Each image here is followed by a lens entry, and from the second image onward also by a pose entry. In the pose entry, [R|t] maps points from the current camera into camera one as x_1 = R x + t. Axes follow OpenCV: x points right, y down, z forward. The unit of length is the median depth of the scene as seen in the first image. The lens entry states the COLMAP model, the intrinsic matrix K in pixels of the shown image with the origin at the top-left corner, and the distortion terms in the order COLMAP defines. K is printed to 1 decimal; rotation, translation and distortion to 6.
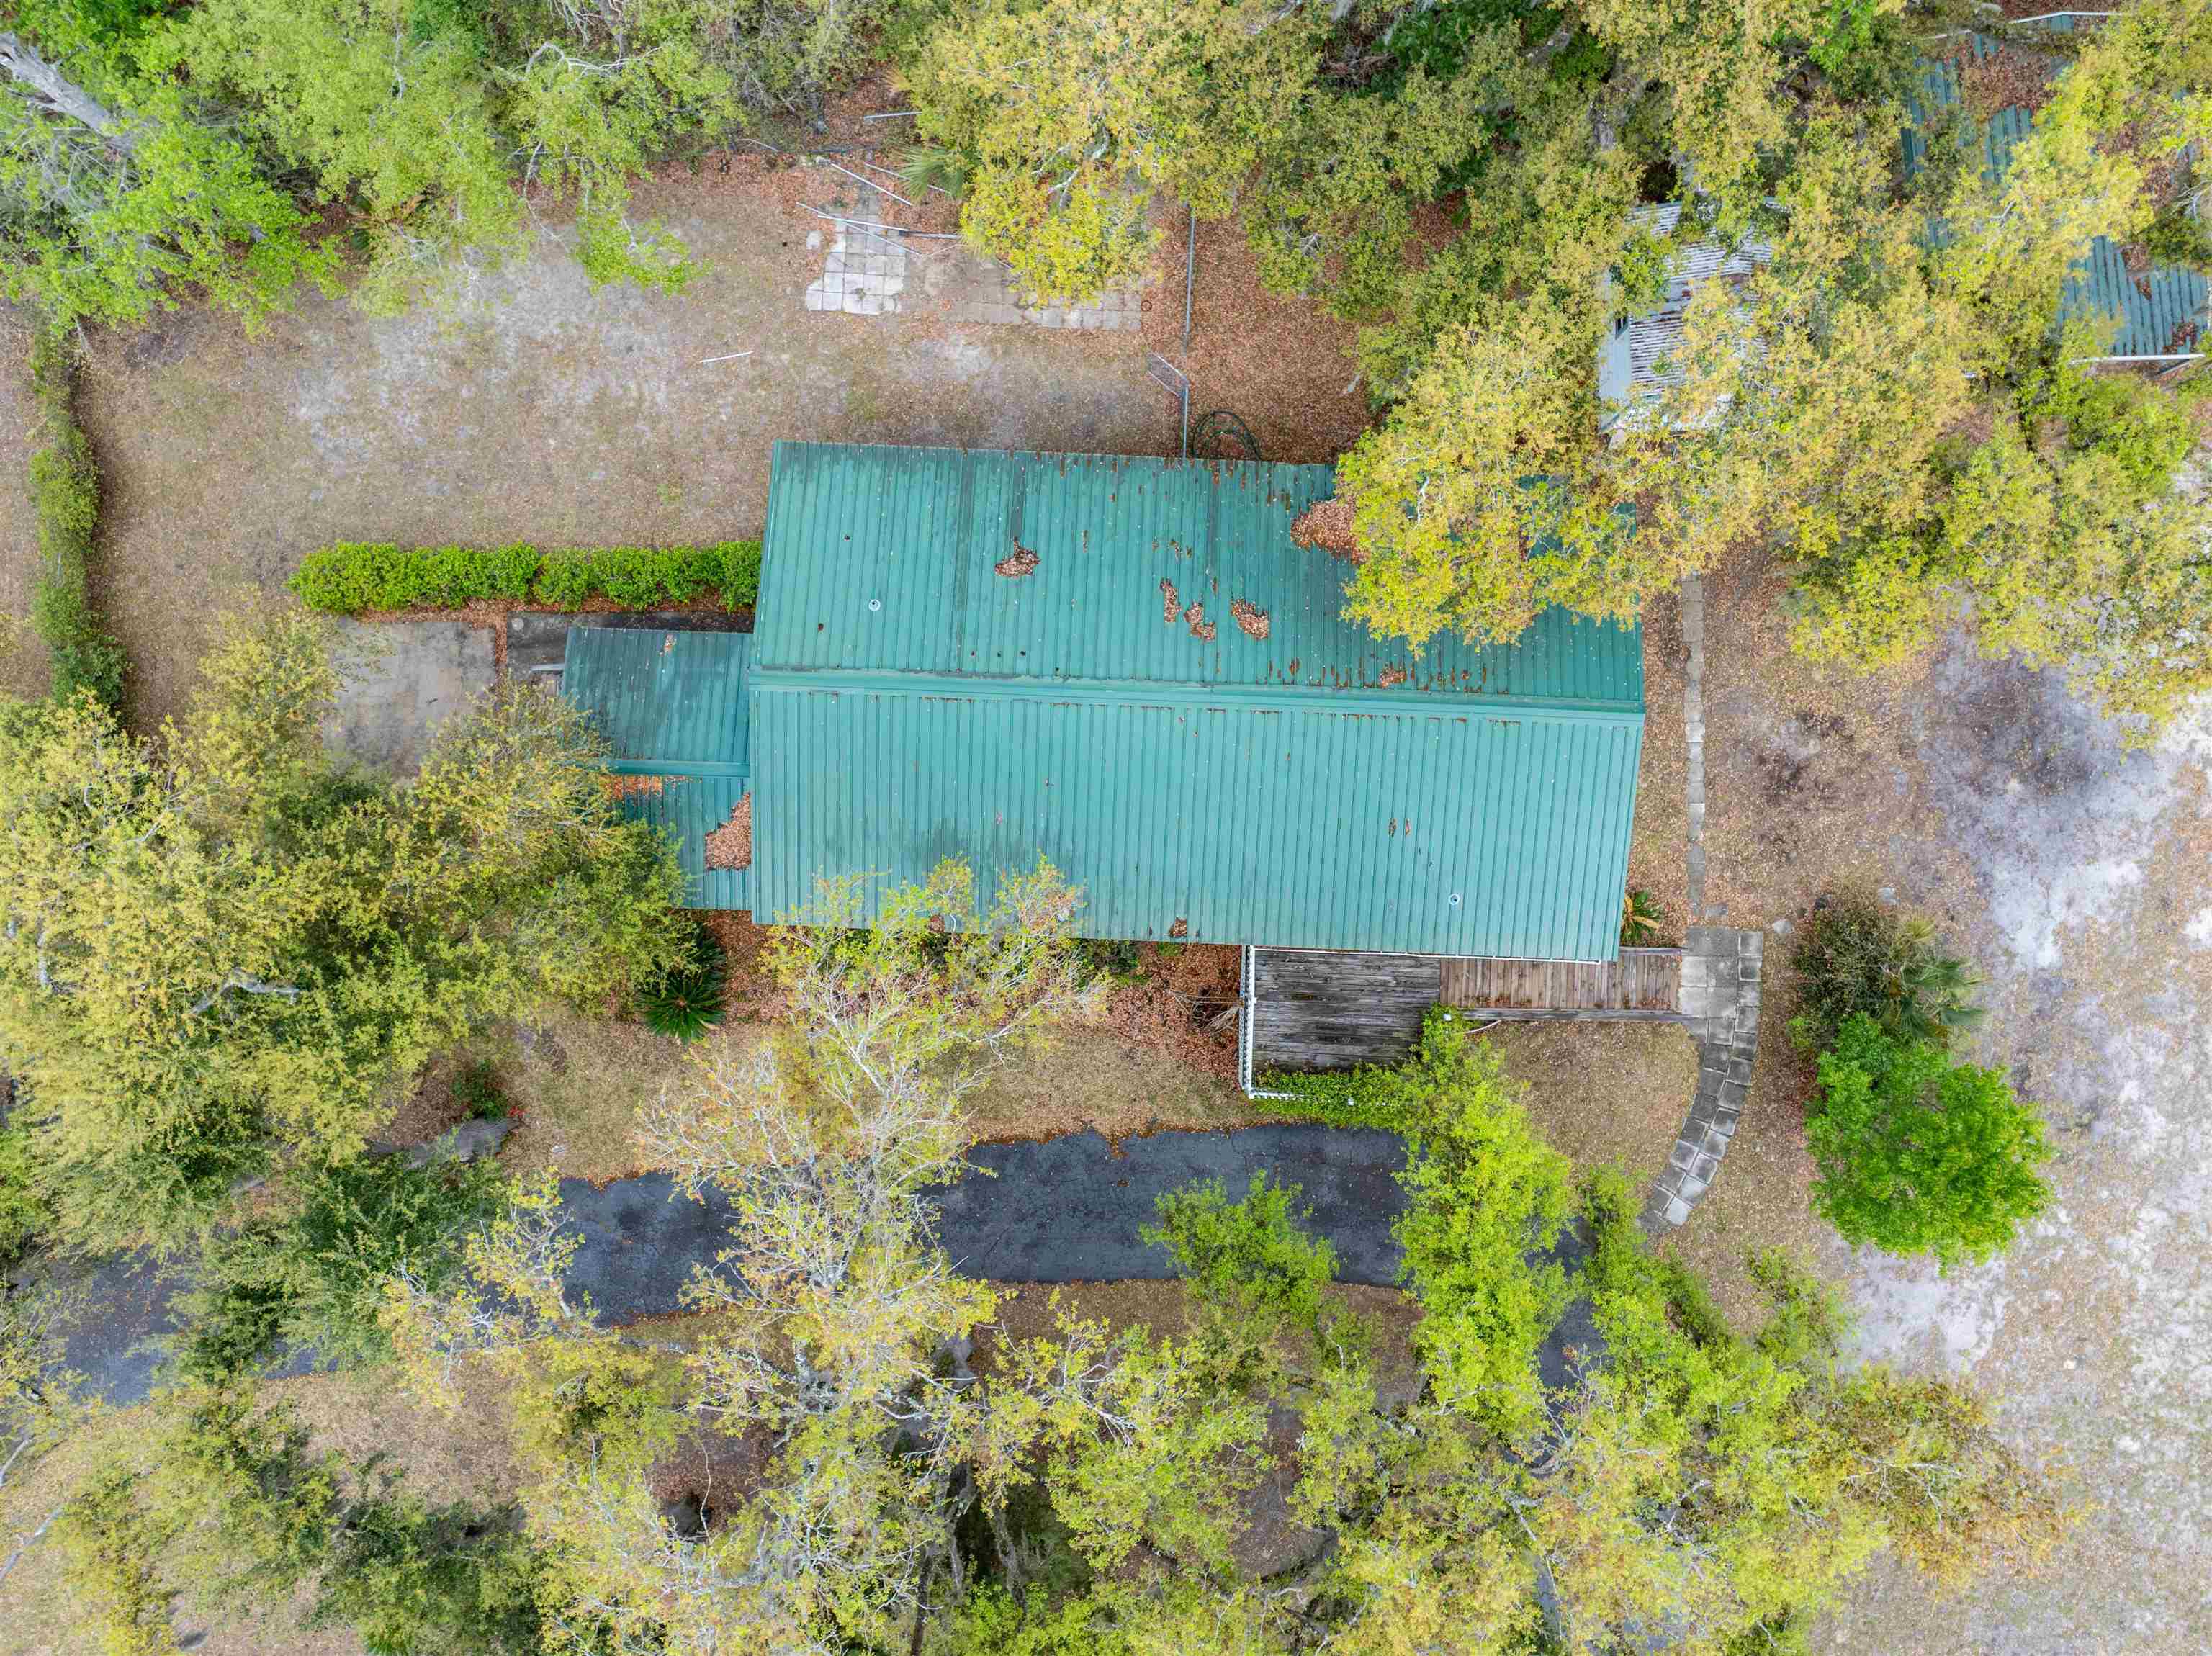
lens RADIAL K [[1562.8, 0, 1106.0], [0, 1562.8, 828.0], [0, 0, 1]] dist [-0.058225, 0.031552]
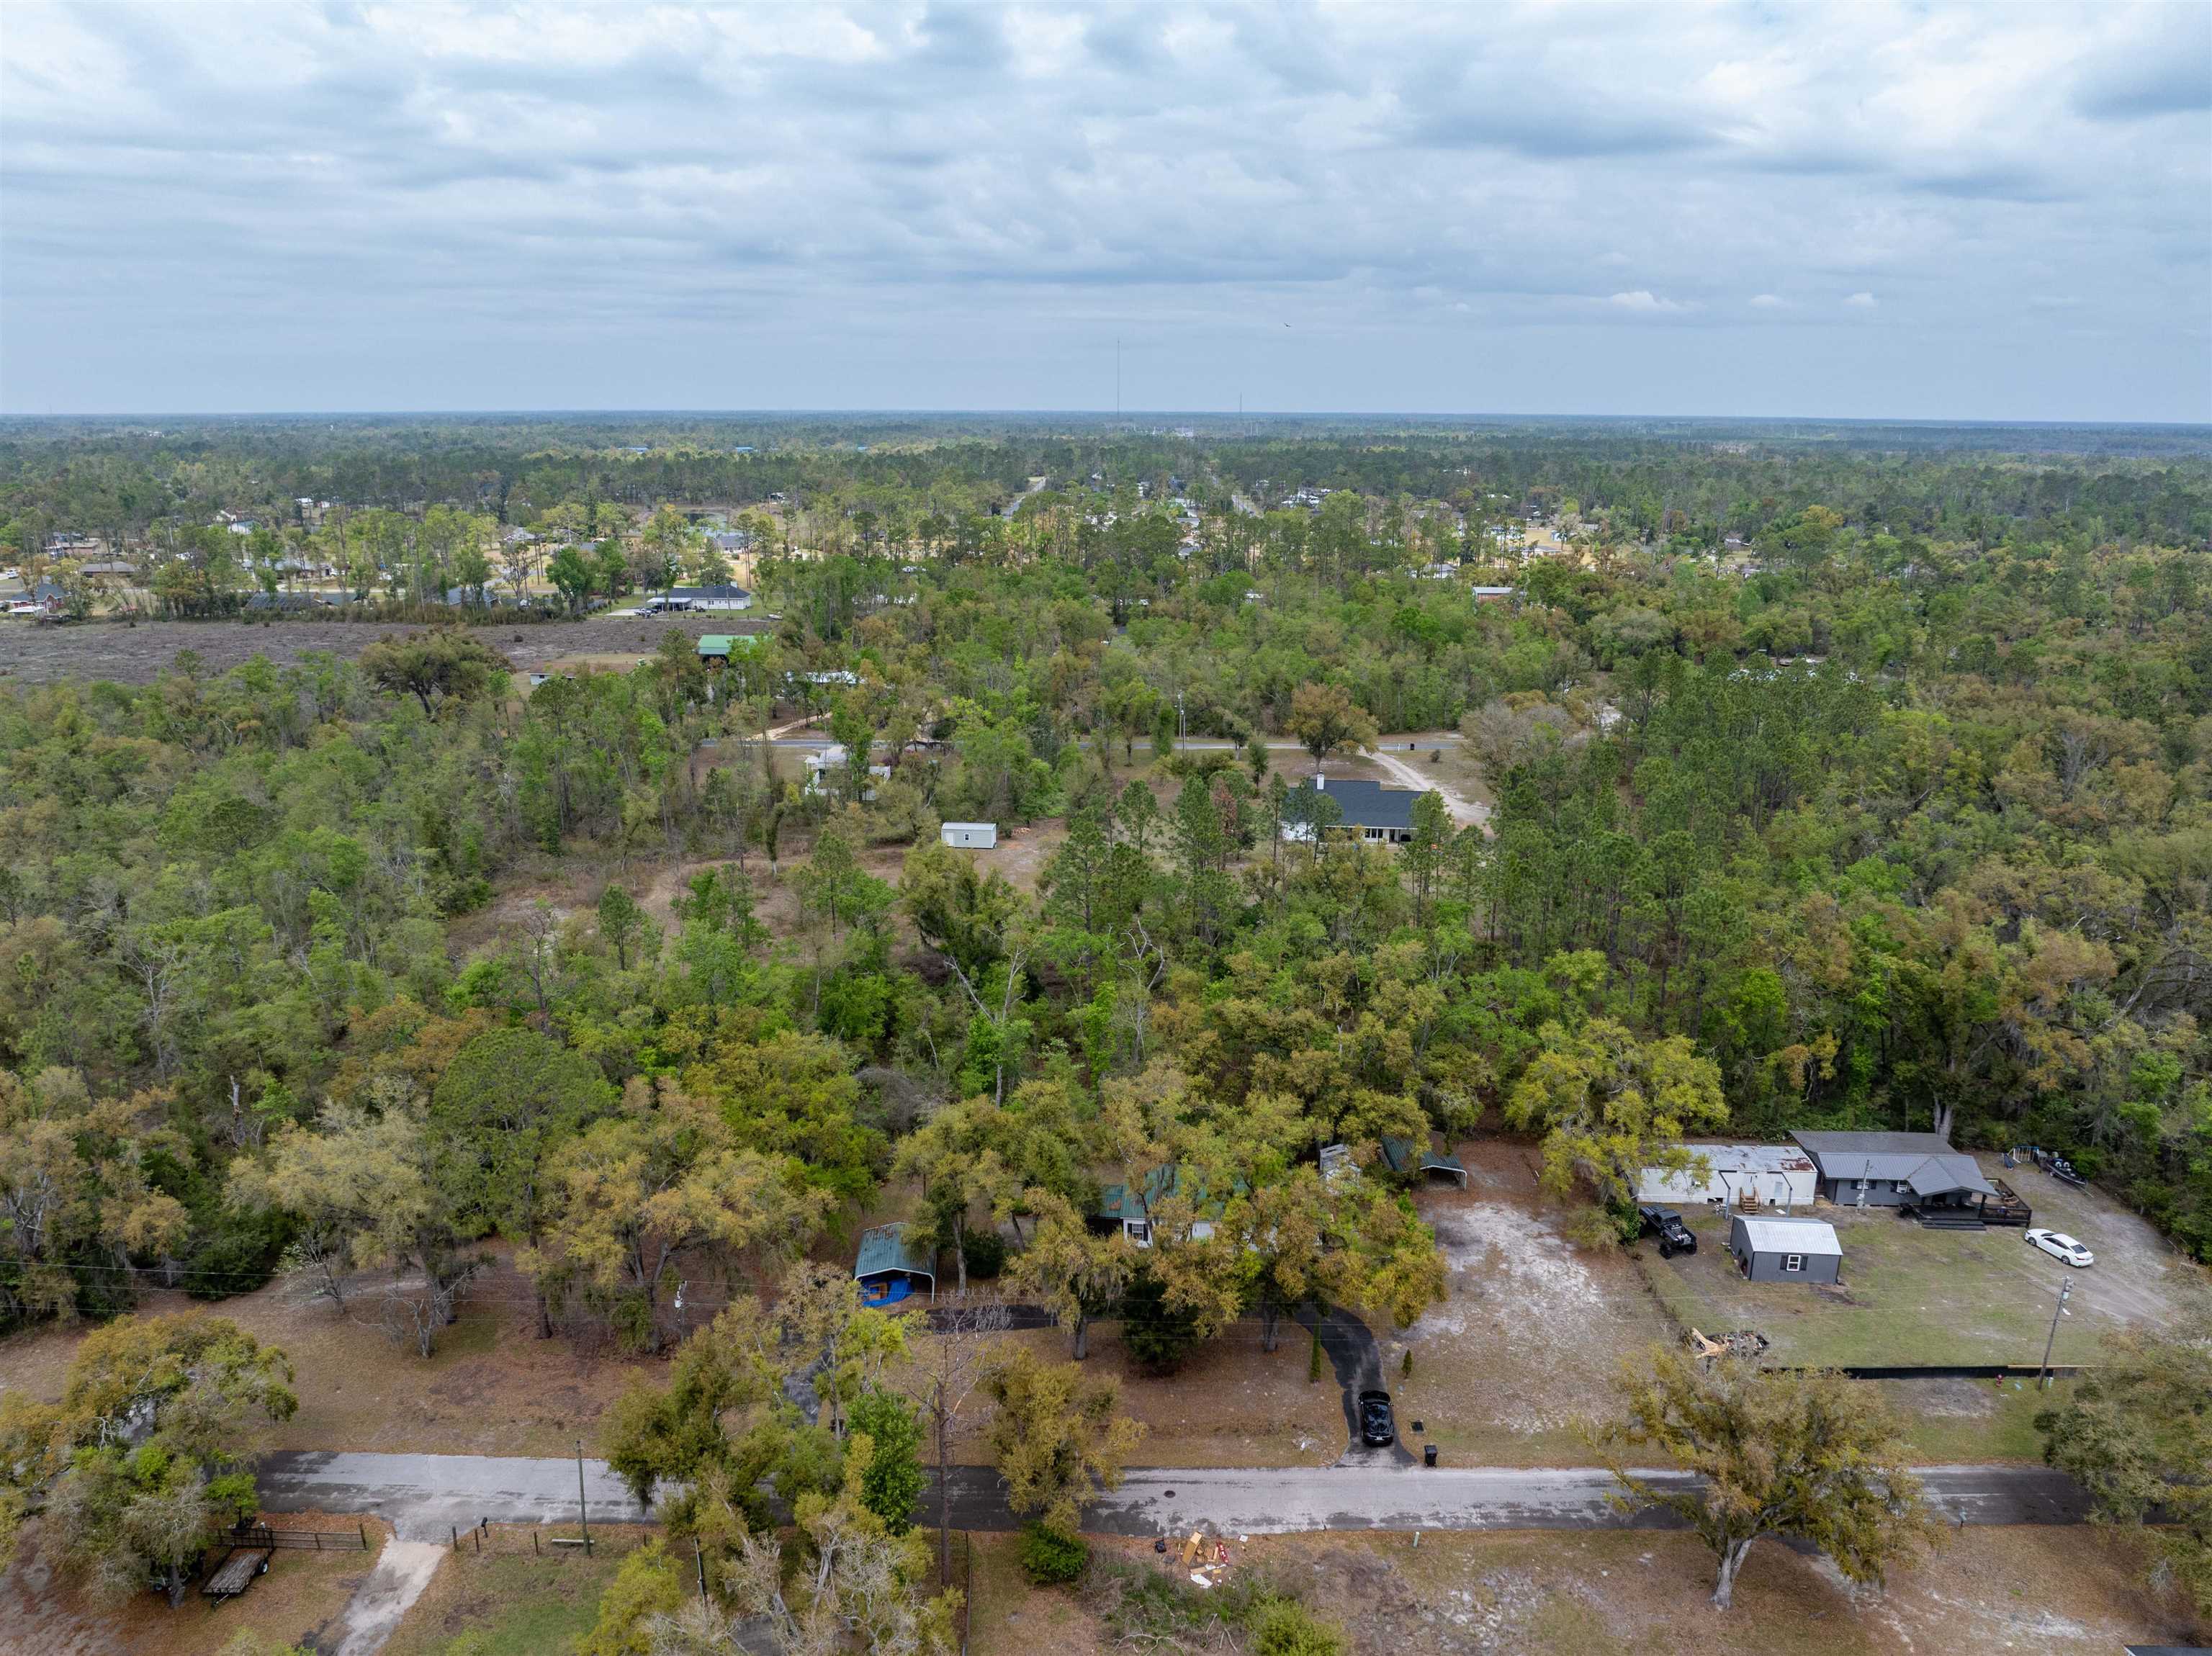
lens RADIAL K [[1562.8, 0, 1106.0], [0, 1562.8, 828.0], [0, 0, 1]] dist [-0.058225, 0.031552]
pose [[0.998760, 0.014740, -0.047555, -0.074410], [-0.049776, 0.274935, -0.960174, 3.408020], [-0.001079, 0.961350, 0.275327, -1.039181]]
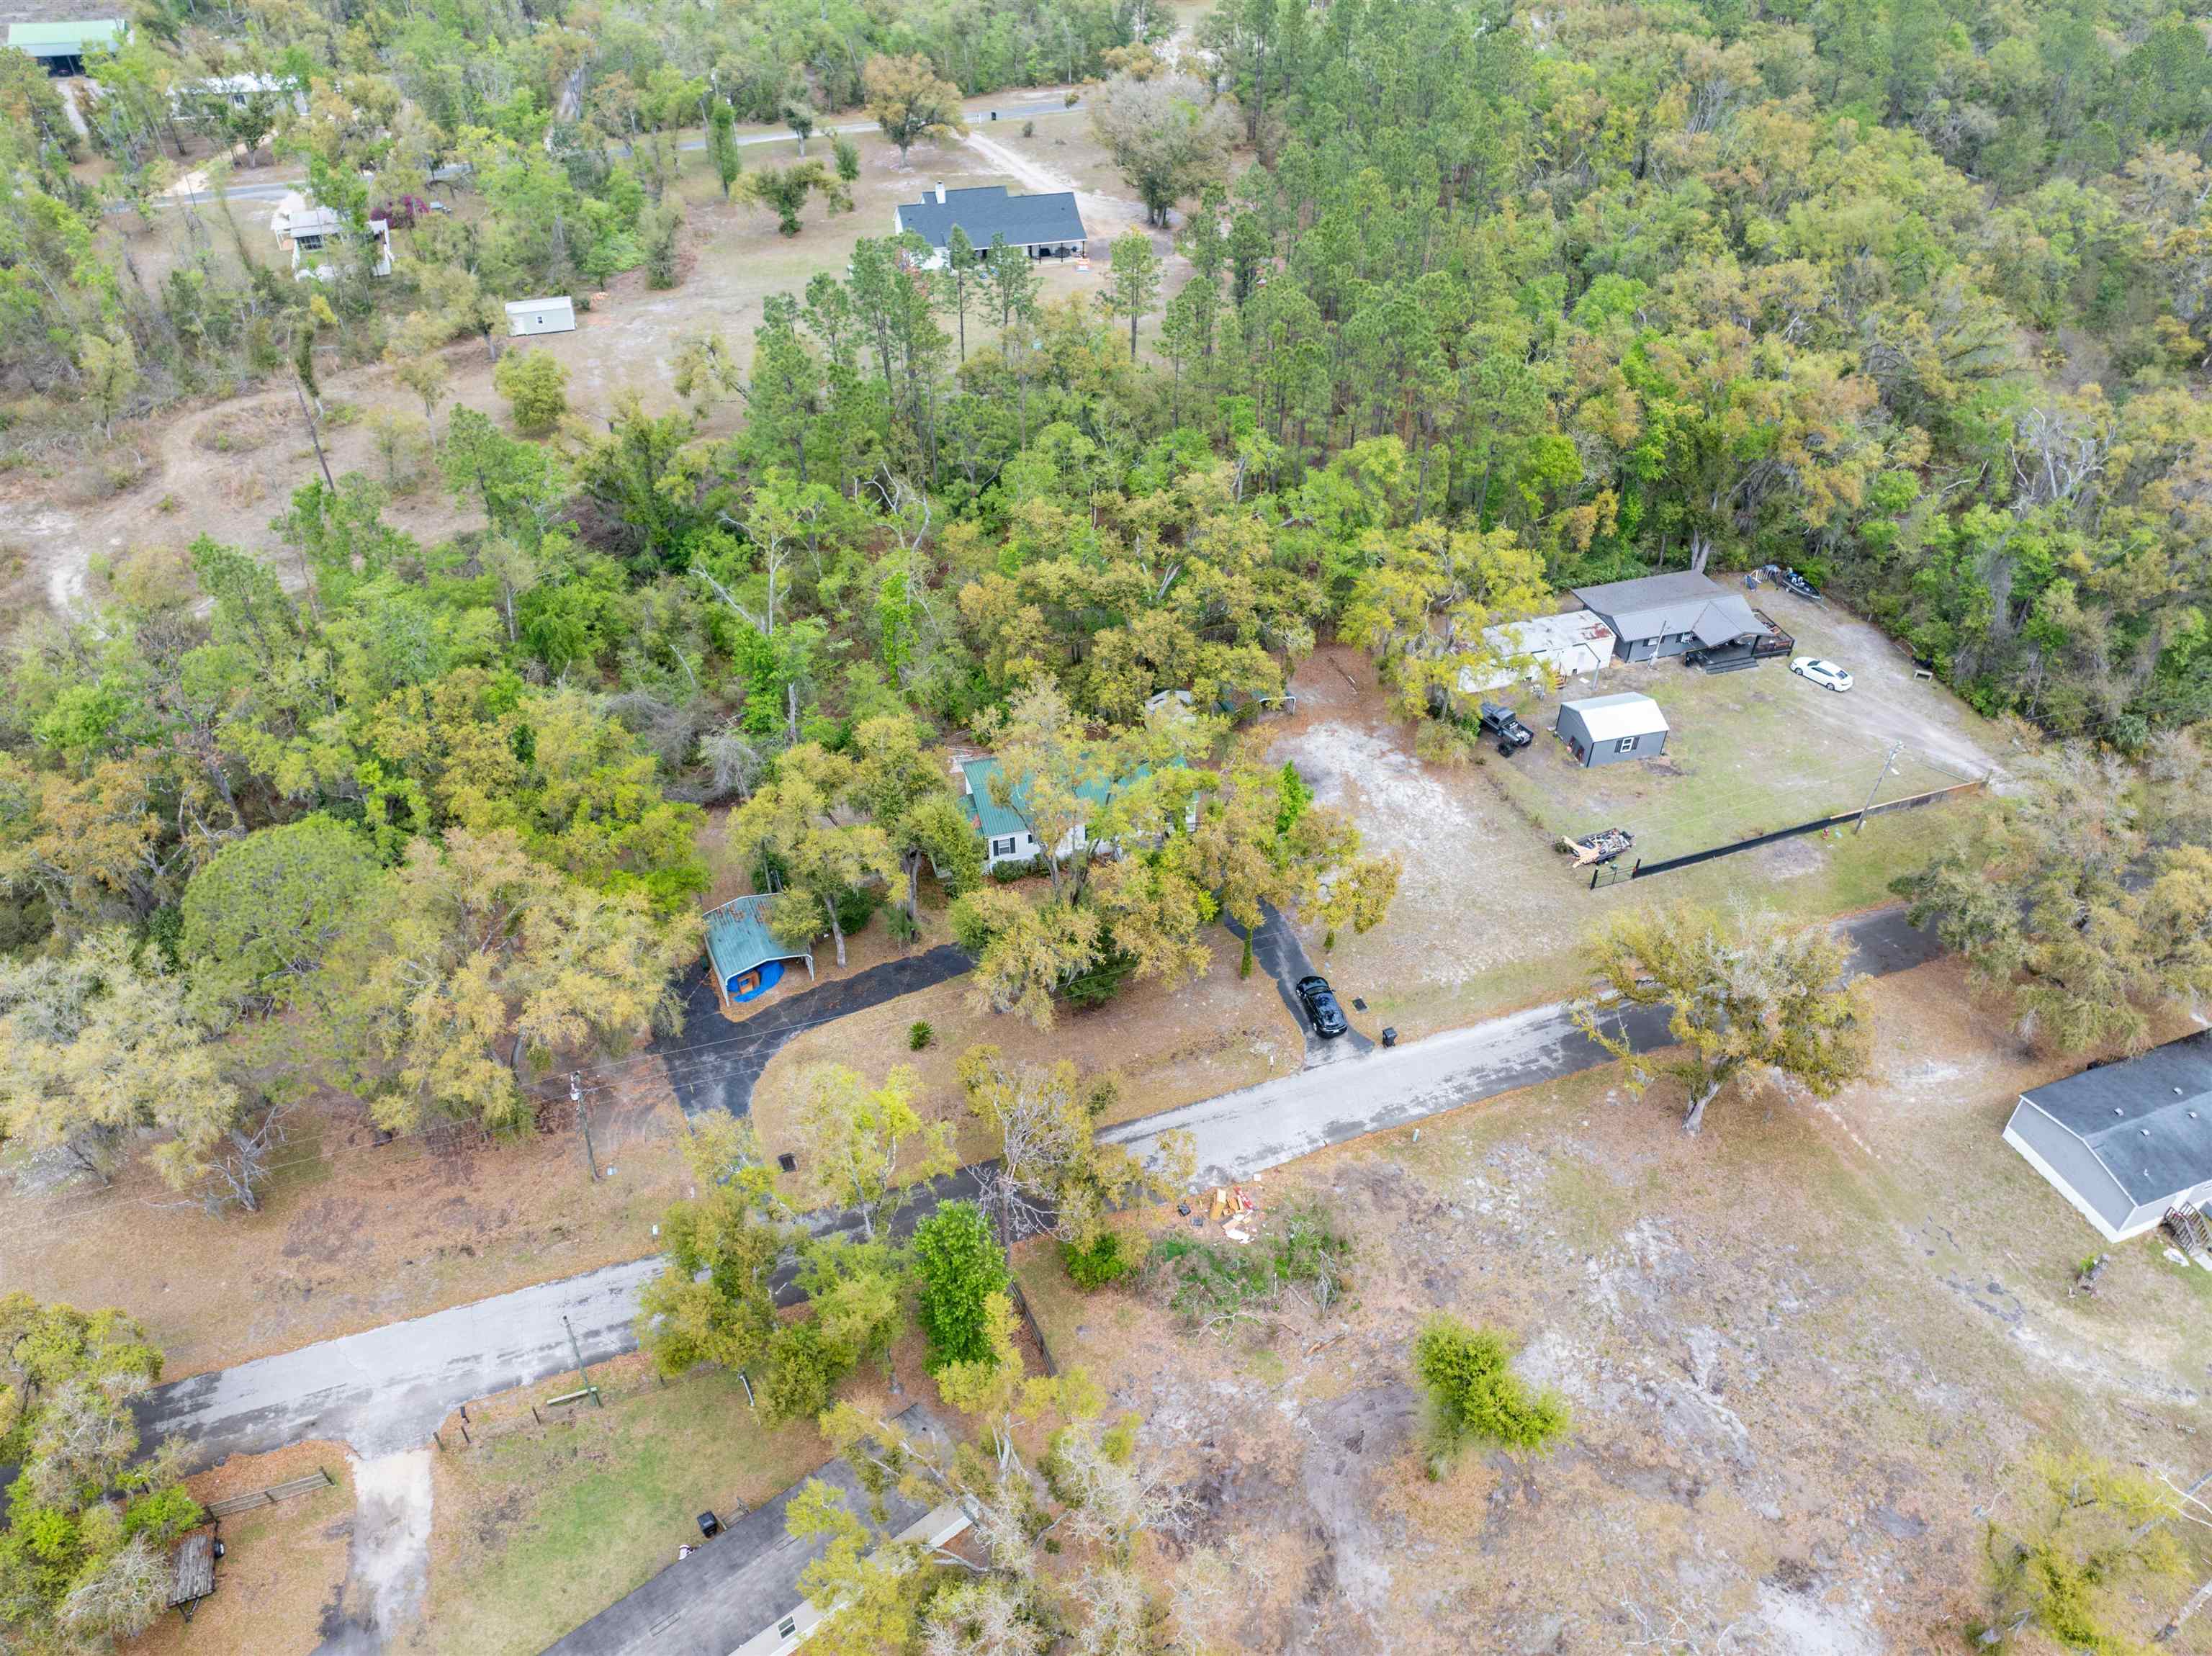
lens RADIAL K [[1556.5, 0, 1106.0], [0, 1556.5, 828.0], [0, 0, 1]] dist [-0.033595, -0.006122]
pose [[0.953361, -0.189558, 0.234885, -0.754190], [0.301747, 0.617144, -0.726692, 2.622109], [-0.007208, 0.763676, 0.645560, -1.337365]]
